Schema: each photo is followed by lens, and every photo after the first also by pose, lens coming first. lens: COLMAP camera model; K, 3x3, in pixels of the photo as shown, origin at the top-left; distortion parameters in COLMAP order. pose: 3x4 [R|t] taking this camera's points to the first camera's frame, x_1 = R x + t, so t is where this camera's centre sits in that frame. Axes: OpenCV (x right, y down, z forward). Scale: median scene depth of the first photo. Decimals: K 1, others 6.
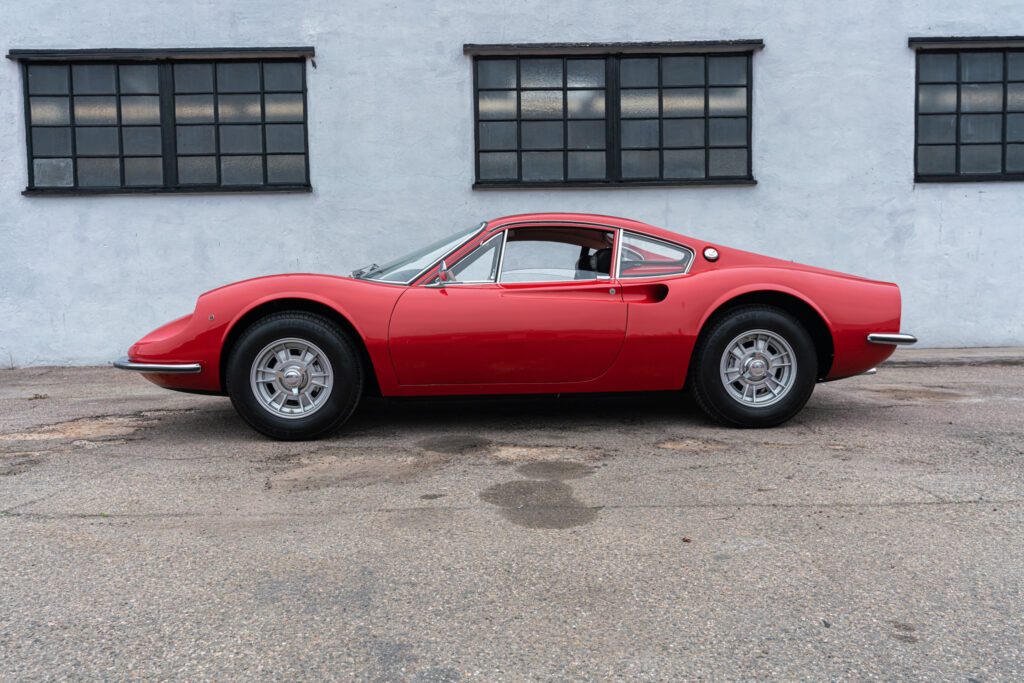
lens RADIAL K [[711.7, 0, 510.8], [0, 711.7, 343.4], [0, 0, 1]] dist [0.000121, 0.009270]
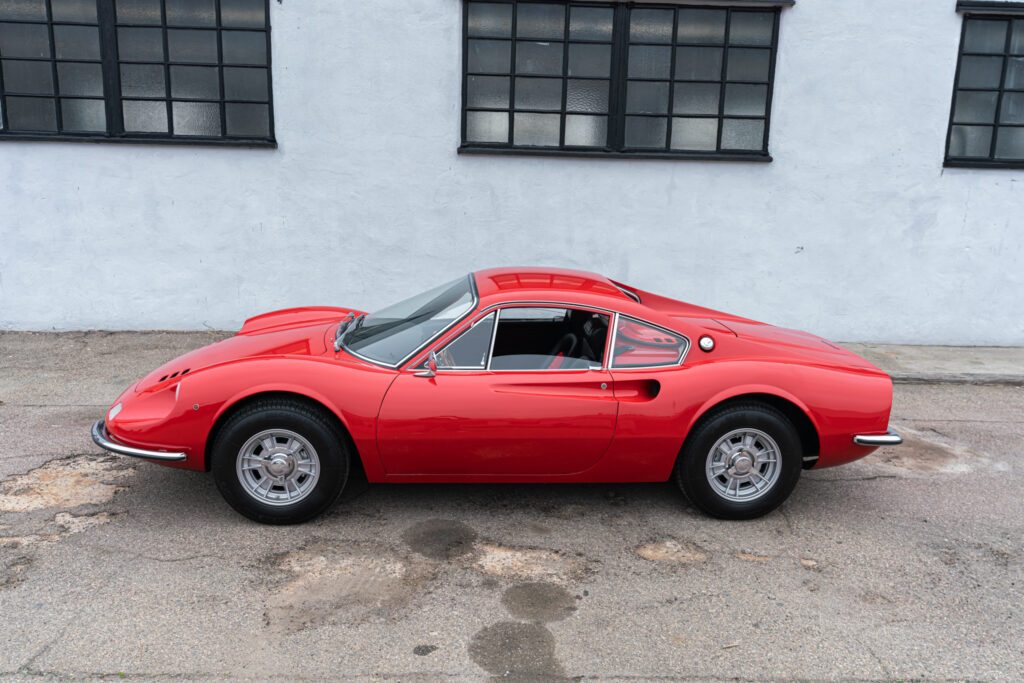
lens RADIAL K [[809.8, 0, 508.1], [0, 809.8, 341.2], [0, 0, 1]] dist [0.005292, 0.004827]
pose [[0.998830, 0.037253, 0.030820, -0.012821], [-0.041628, 0.986831, 0.156307, -0.145553], [-0.024592, -0.157407, 0.987228, -0.045714]]
